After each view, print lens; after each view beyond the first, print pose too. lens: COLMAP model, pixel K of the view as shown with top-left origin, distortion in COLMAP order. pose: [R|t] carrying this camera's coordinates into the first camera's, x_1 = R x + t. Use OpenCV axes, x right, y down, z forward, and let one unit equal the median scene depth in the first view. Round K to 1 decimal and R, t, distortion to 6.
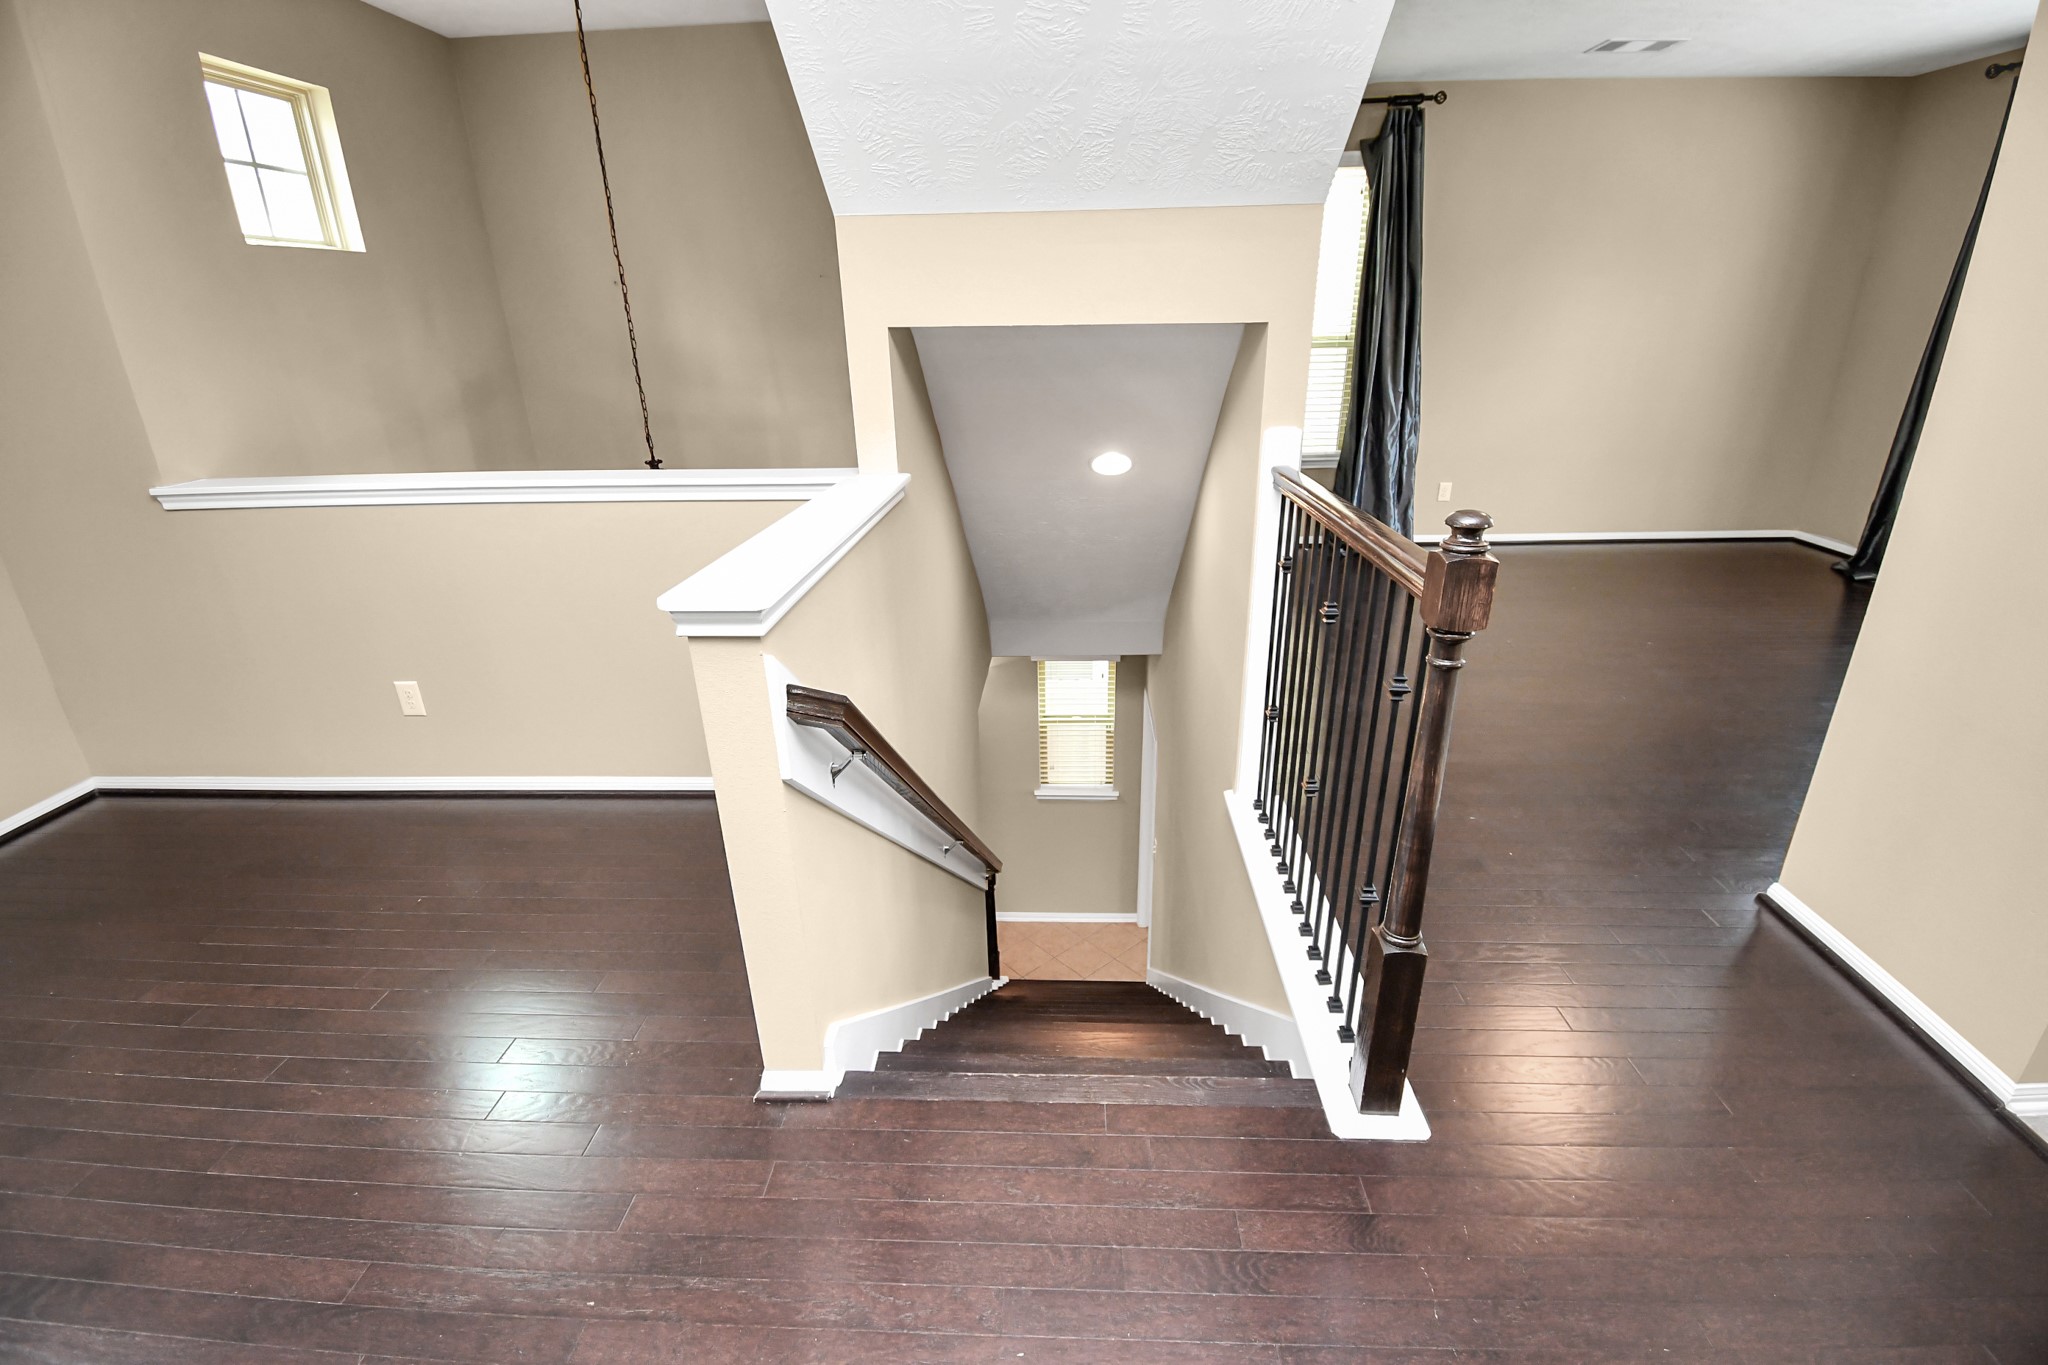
lens RADIAL K [[888.5, 0, 1047.5], [0, 888.5, 682.8], [0, 0, 1]] dist [0.031830, -0.036941]
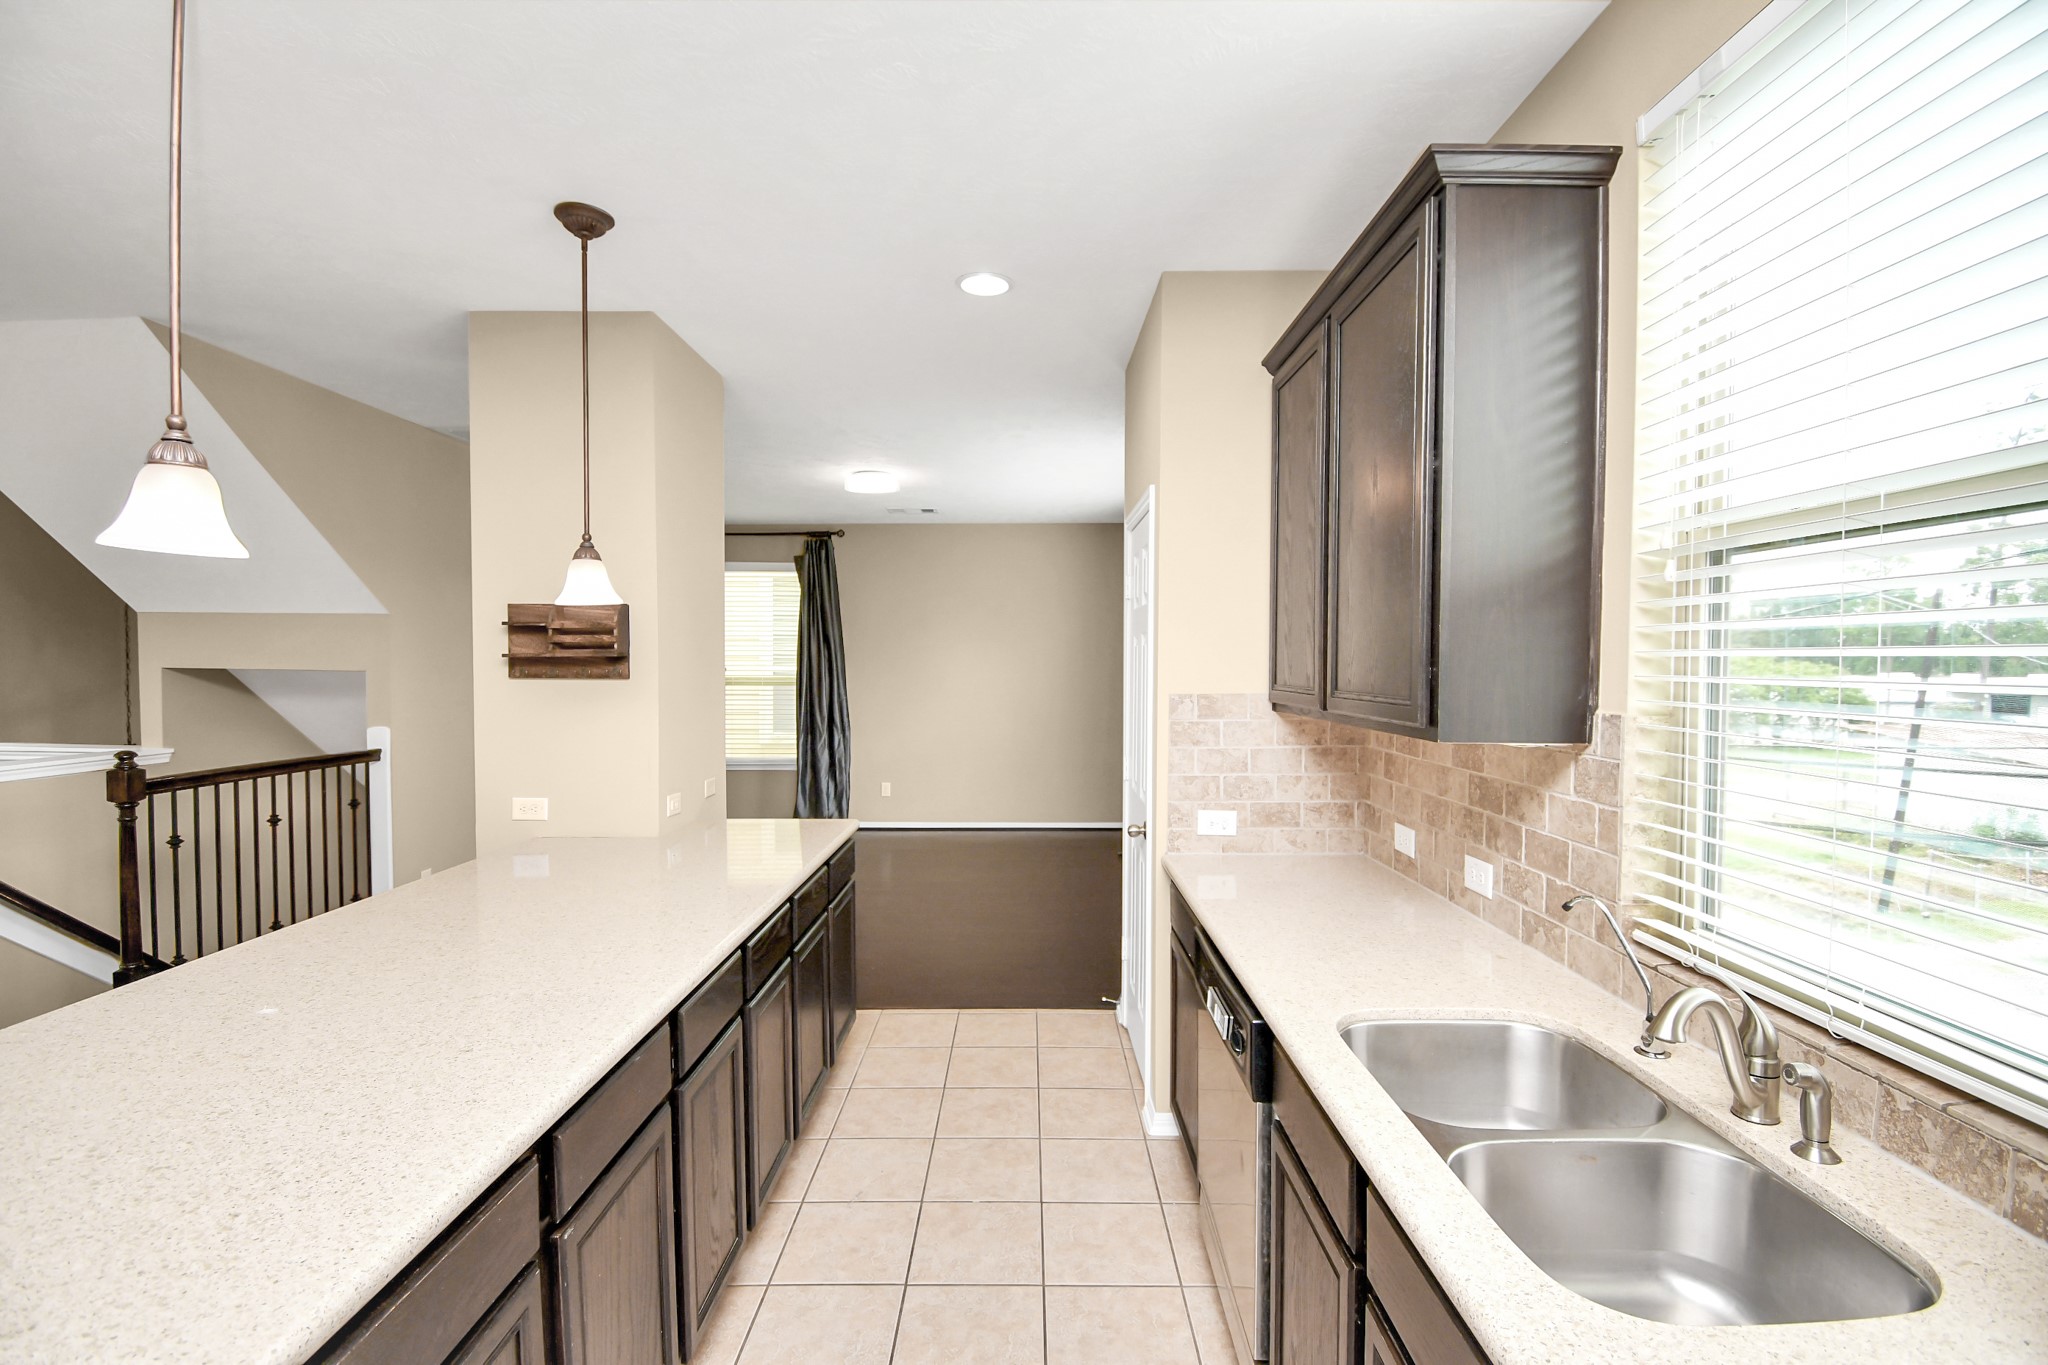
lens RADIAL K [[886.9, 0, 1023.7], [0, 886.9, 692.6], [0, 0, 1]] dist [0.049407, -0.039294]
pose [[0.999362, 0.021840, 0.028268, 0.735751], [-0.010940, 0.940429, -0.339814, 0.117172], [-0.034006, 0.339288, 0.940068, -0.357710]]
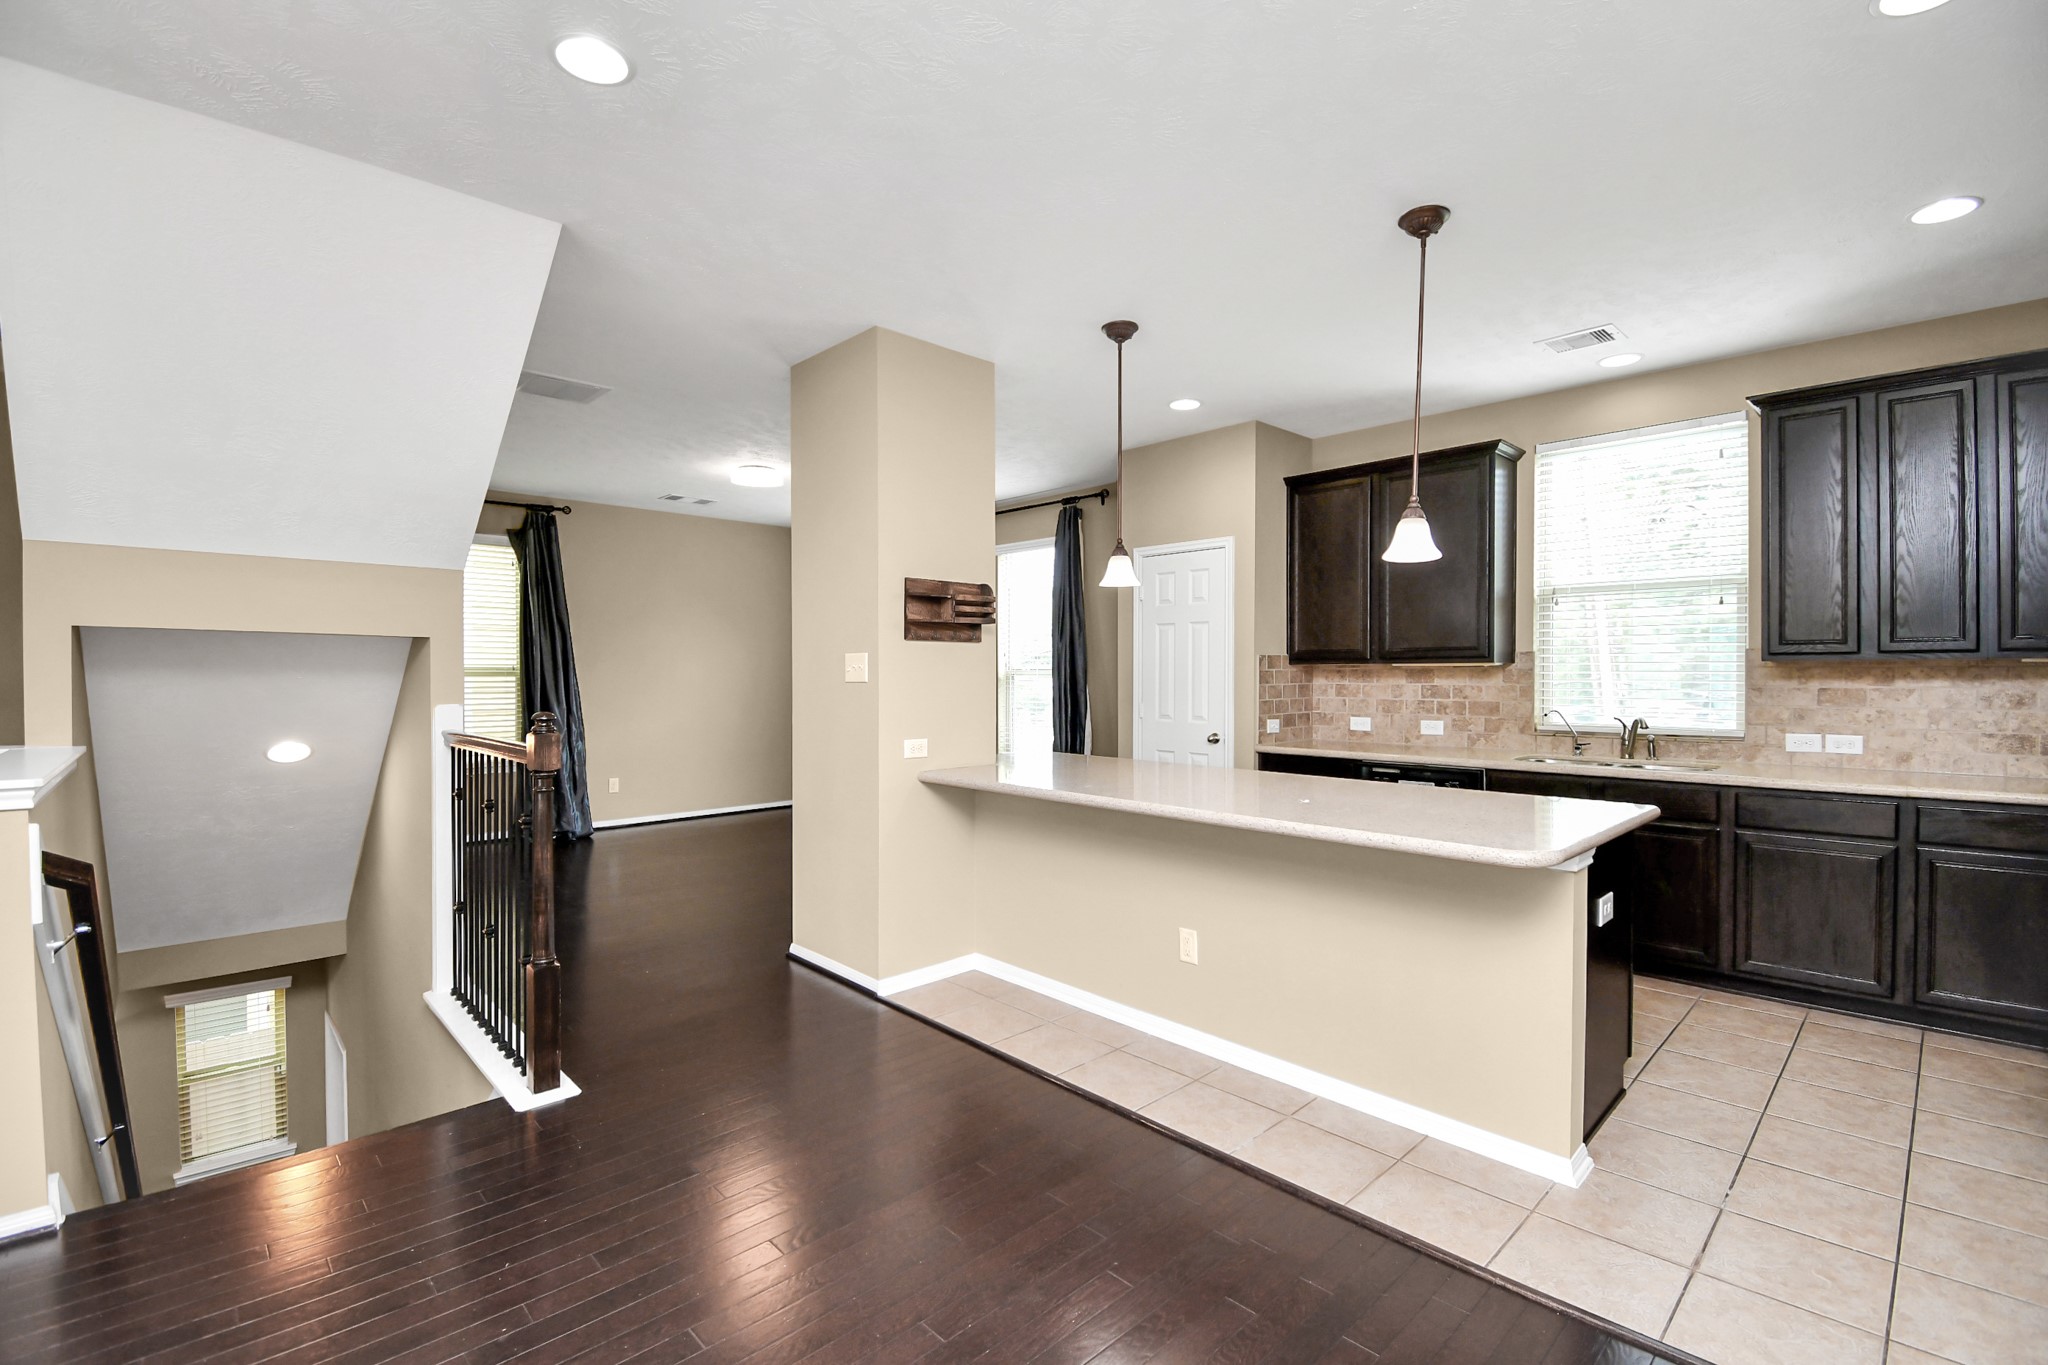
lens RADIAL K [[888.6, 0, 1006.9], [0, 888.6, 684.5], [0, 0, 1]] dist [0.000033, -0.014559]
pose [[0.706420, 0.010831, 0.707710, -0.060414], [0.249593, 0.931839, -0.263399, 0.150187], [-0.662325, 0.362710, 0.655567, -0.290644]]
